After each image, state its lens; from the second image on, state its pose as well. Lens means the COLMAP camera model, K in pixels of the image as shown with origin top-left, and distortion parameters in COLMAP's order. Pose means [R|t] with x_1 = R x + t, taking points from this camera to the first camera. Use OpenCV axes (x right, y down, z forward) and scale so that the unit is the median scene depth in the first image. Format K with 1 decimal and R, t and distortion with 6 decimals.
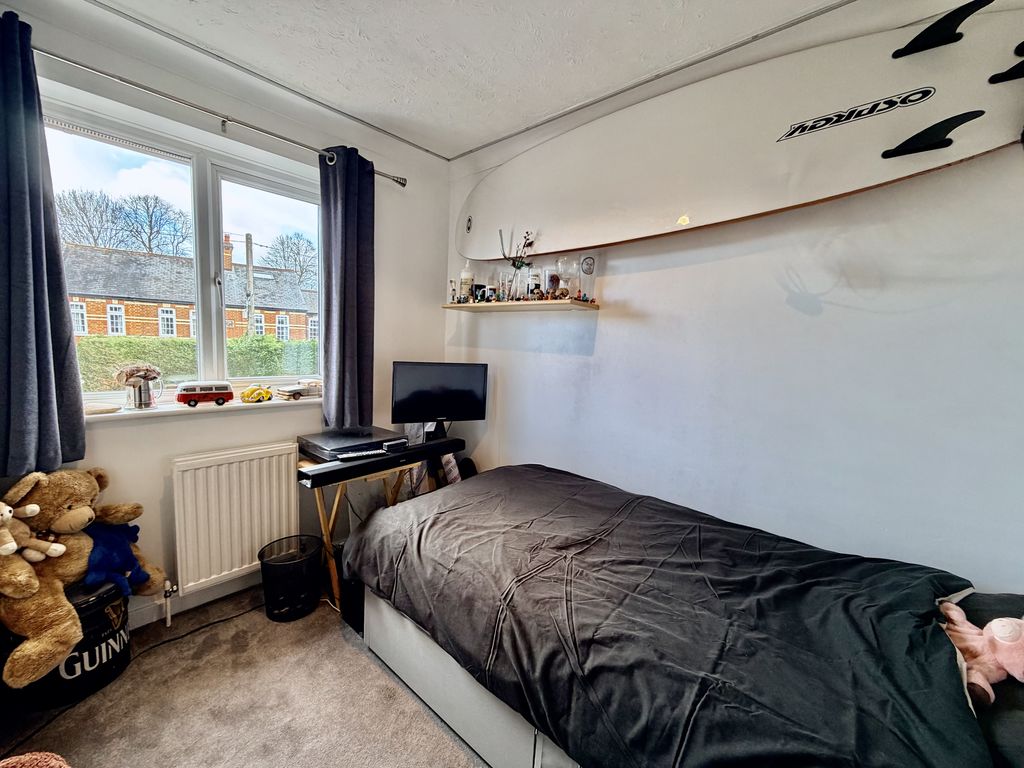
lens RADIAL K [[406.1, 0, 509.6], [0, 406.1, 383.6], [0, 0, 1]] dist [-0.002597, 0.000638]
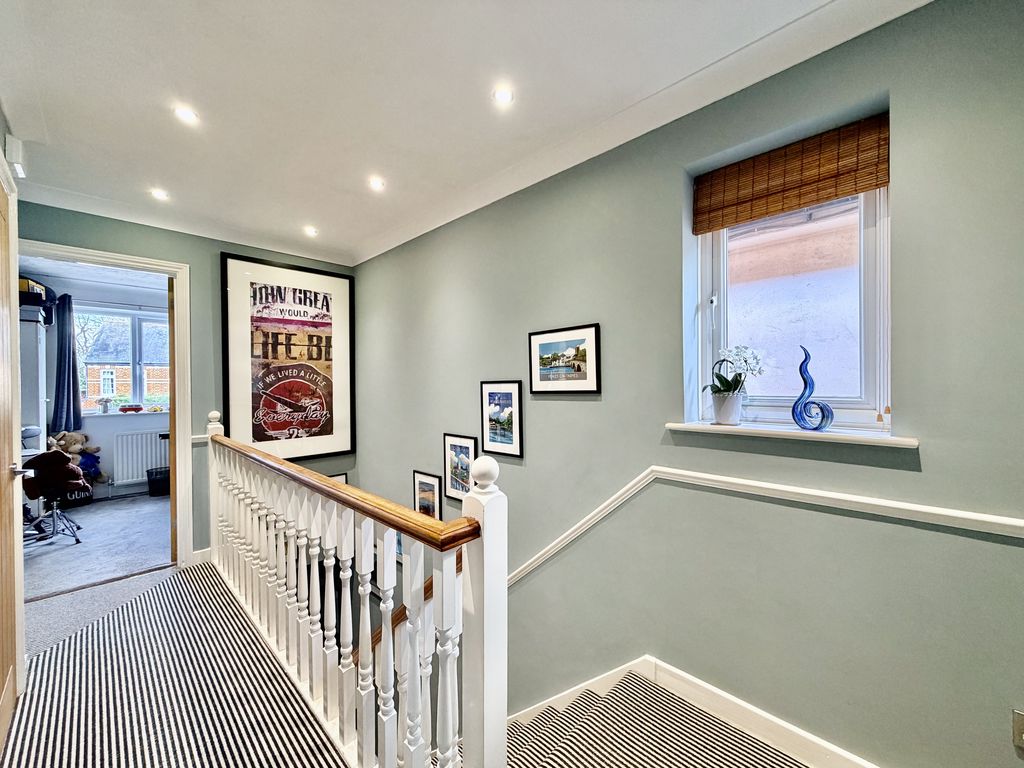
lens RADIAL K [[406.1, 0, 514.0], [0, 406.1, 384.4], [0, 0, 1]] dist [-0.002597, 0.000638]
pose [[0.998000, -0.052996, -0.034456, 1.943861], [0.049227, 0.993534, -0.102304, 0.286264], [0.039655, 0.100403, 0.994156, -1.611933]]
